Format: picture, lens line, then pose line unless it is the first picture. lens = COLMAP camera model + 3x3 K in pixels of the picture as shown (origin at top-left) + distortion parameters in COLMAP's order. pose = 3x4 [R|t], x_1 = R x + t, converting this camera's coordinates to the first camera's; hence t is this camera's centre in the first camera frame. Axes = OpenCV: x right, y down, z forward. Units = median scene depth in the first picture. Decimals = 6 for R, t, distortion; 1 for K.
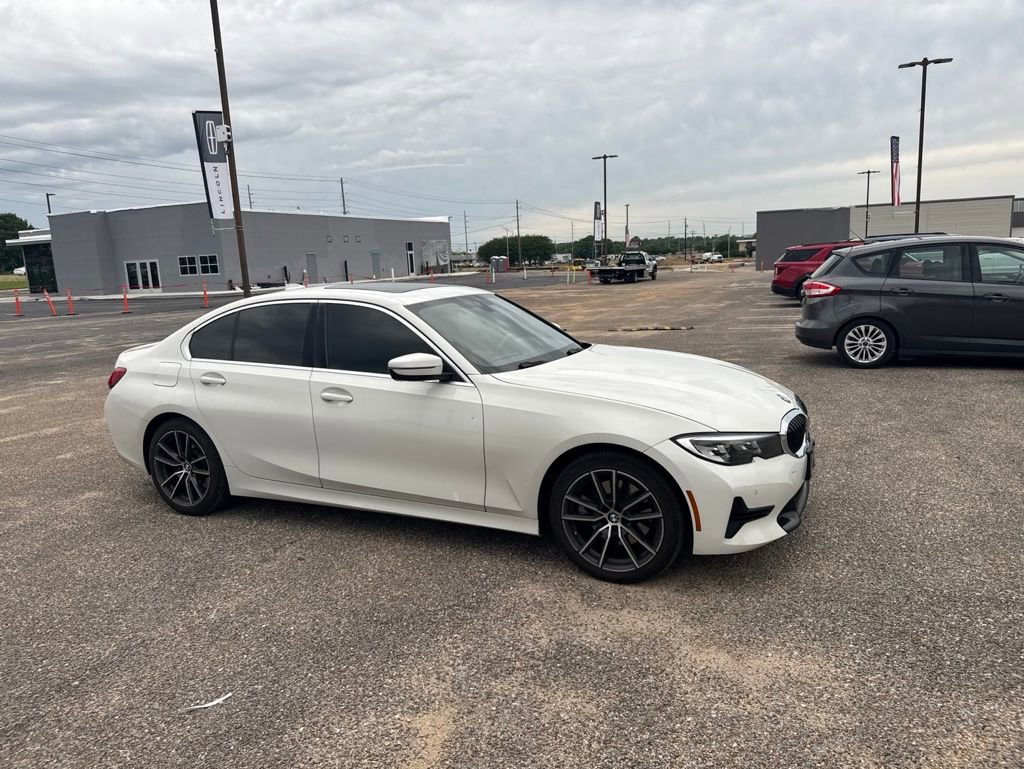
lens RADIAL K [[714.9, 0, 505.2], [0, 714.9, 386.8], [0, 0, 1]] dist [0.108114, -0.177705]
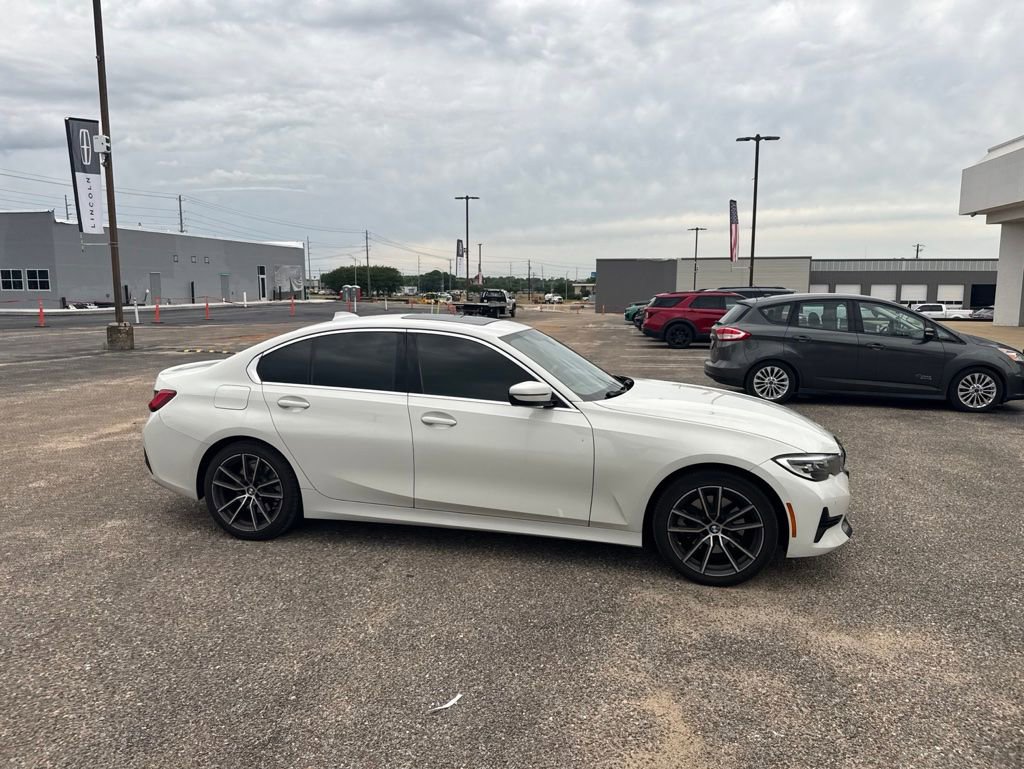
lens RADIAL K [[715.7, 0, 503.1], [0, 715.7, 383.7], [0, 0, 1]] dist [0.061799, -0.086845]
pose [[0.976076, 0.022746, 0.216236, -0.316143], [-0.012029, 0.998639, -0.050750, 0.009616], [-0.217096, 0.046935, 0.975021, -0.044722]]
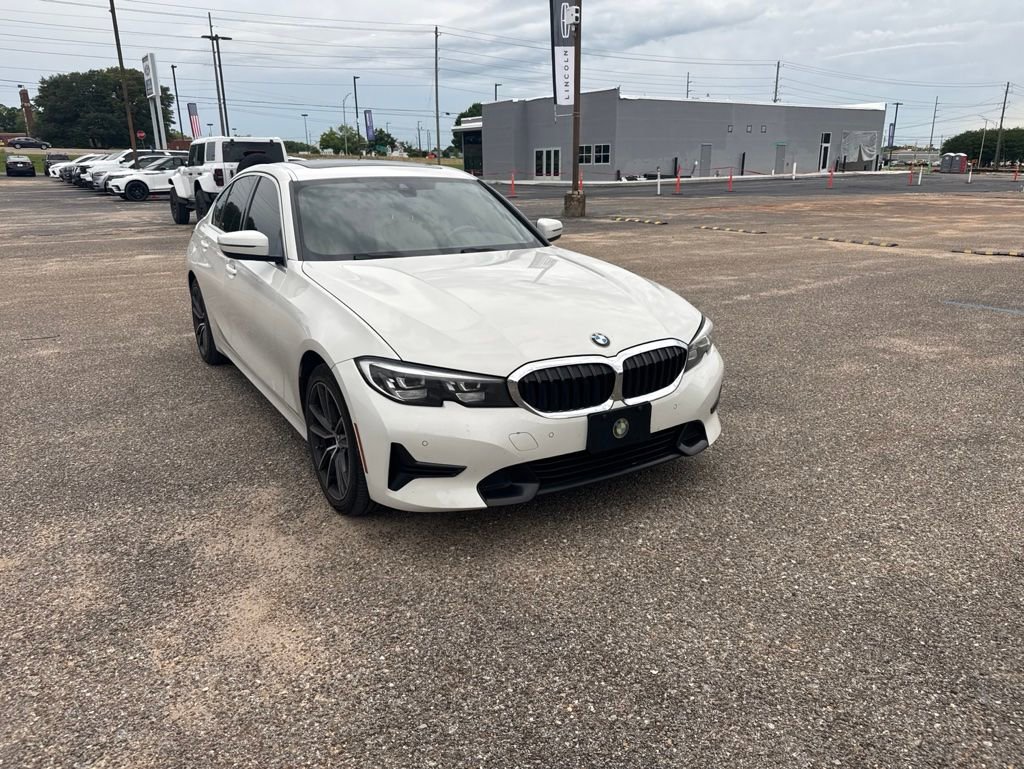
lens RADIAL K [[724.7, 0, 507.2], [0, 724.7, 385.0], [0, 0, 1]] dist [0.035215, -0.051617]
pose [[0.844834, 0.190582, -0.499934, 0.547834], [-0.121509, 0.978335, 0.167619, -0.039510], [0.521048, -0.080864, 0.849688, 0.265037]]
